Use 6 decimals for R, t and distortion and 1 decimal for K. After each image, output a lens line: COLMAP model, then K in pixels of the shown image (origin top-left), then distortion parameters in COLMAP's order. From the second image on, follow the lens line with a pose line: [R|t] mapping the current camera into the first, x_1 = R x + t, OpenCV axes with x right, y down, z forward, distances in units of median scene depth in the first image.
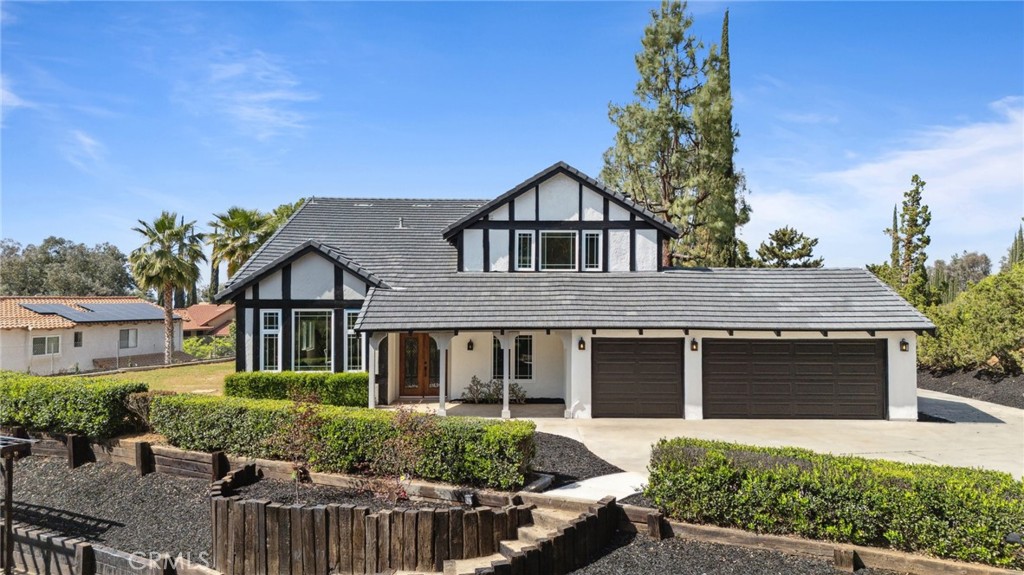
lens RADIAL K [[749.5, 0, 516.1], [0, 749.5, 287.8], [0, 0, 1]] dist [0.080489, -0.067989]
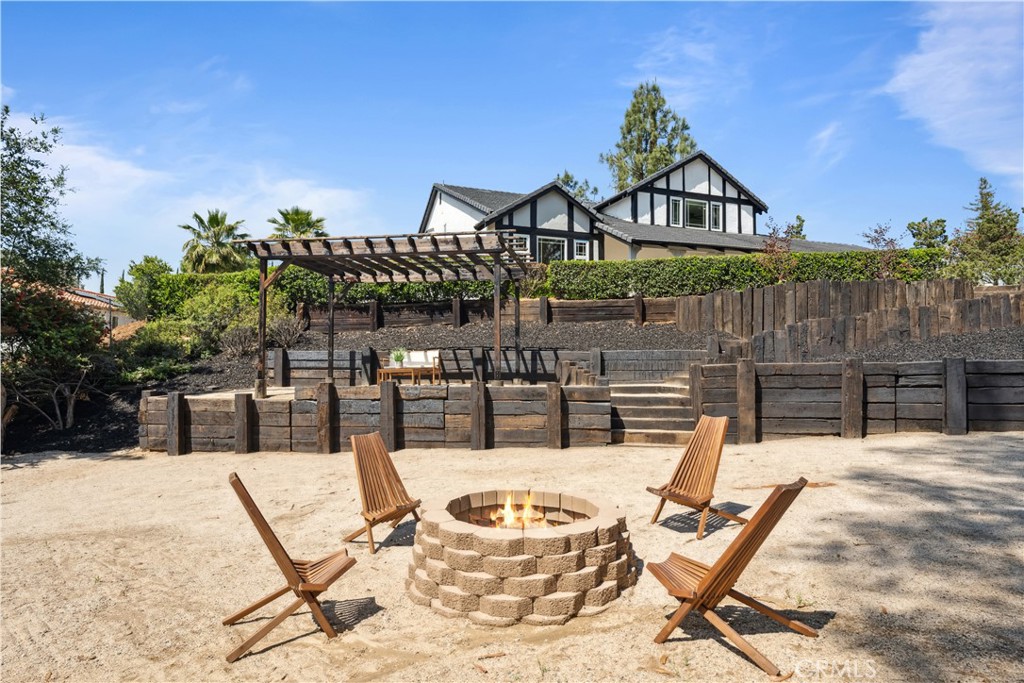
lens RADIAL K [[571.1, 0, 502.9], [0, 571.1, 338.7], [0, 0, 1]] dist [0.008946, 0.002006]
pose [[0.944320, 0.019290, 0.328464, -0.633157], [-0.006935, 0.999225, -0.038746, 0.227062], [-0.328957, 0.034311, 0.943721, 0.125746]]
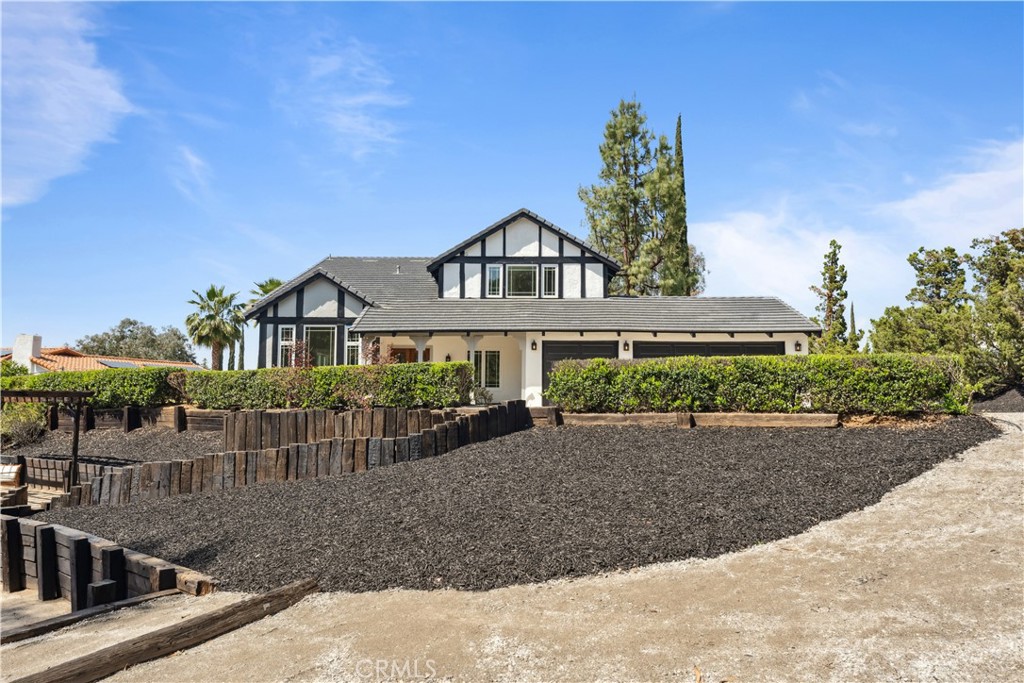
lens RADIAL K [[672.8, 0, 502.9], [0, 672.8, 336.2], [0, 0, 1]] dist [-0.004397, 0.005349]
pose [[0.999274, 0.001891, -0.038046, 0.068163], [-0.005052, 0.996524, -0.083150, 0.131699], [0.037756, 0.083282, 0.995811, -0.079041]]
